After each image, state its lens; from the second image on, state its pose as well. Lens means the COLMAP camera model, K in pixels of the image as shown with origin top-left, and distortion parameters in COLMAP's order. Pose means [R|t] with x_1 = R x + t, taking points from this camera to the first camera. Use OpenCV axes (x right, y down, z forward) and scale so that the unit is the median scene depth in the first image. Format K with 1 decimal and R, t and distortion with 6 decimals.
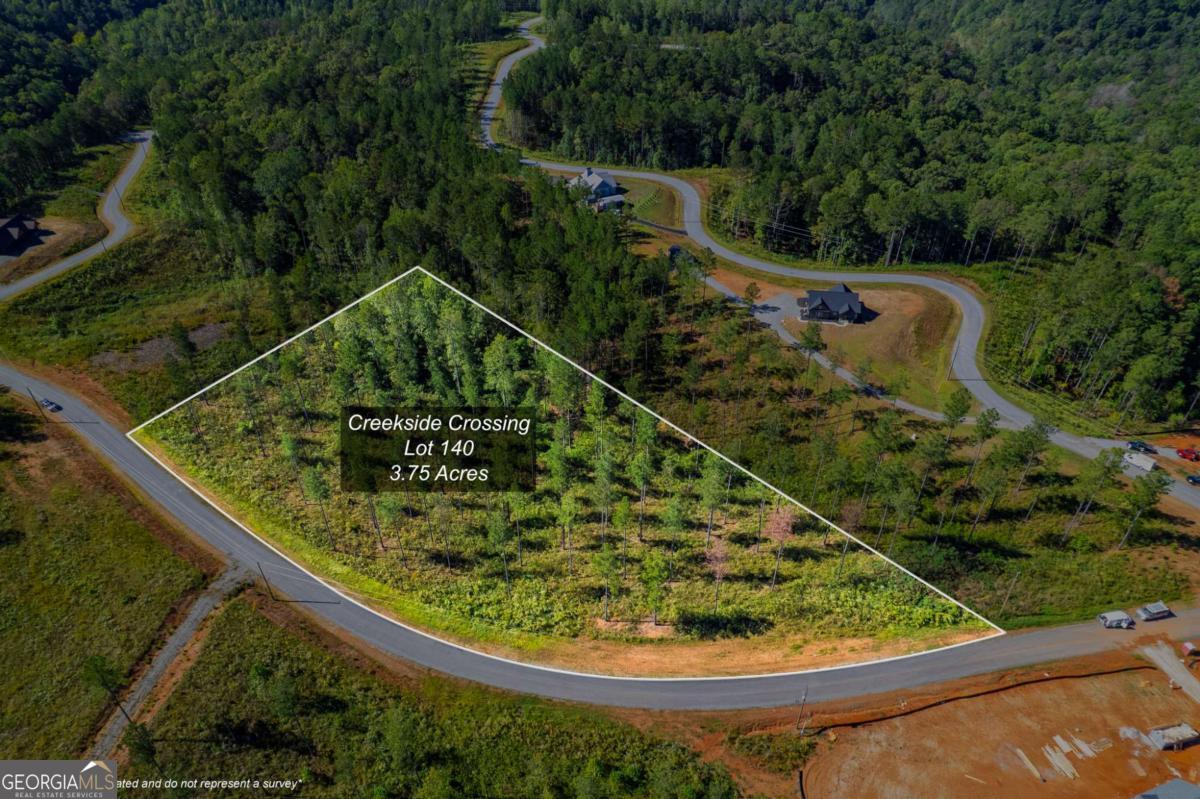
lens RADIAL K [[779.4, 0, 601.0], [0, 779.4, 399.0], [0, 0, 1]] dist [-0.038004, 0.013242]
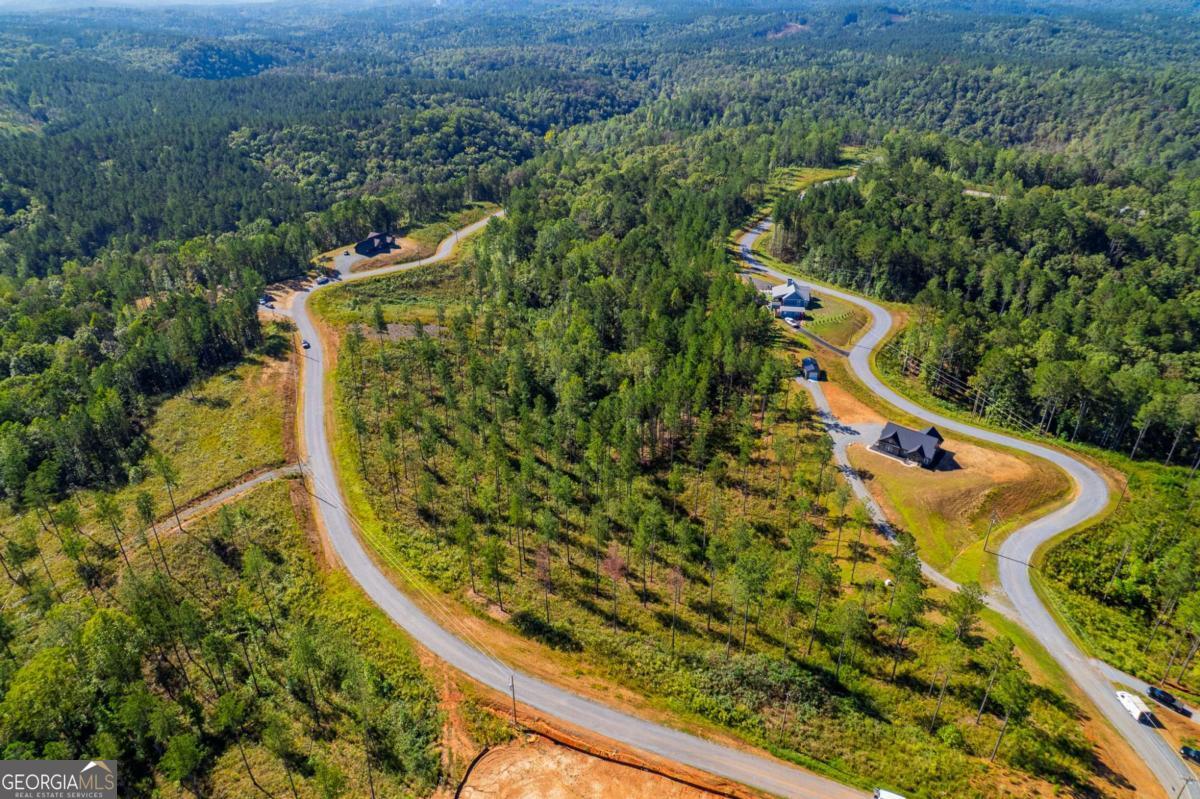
lens RADIAL K [[779.4, 0, 602.0], [0, 779.4, 402.5], [0, 0, 1]] dist [-0.038004, 0.013242]
pose [[0.830291, 0.260796, -0.492547, 0.440188], [-0.330637, 0.941936, -0.058618, 0.011465], [0.448660, 0.211525, 0.868309, -0.002169]]
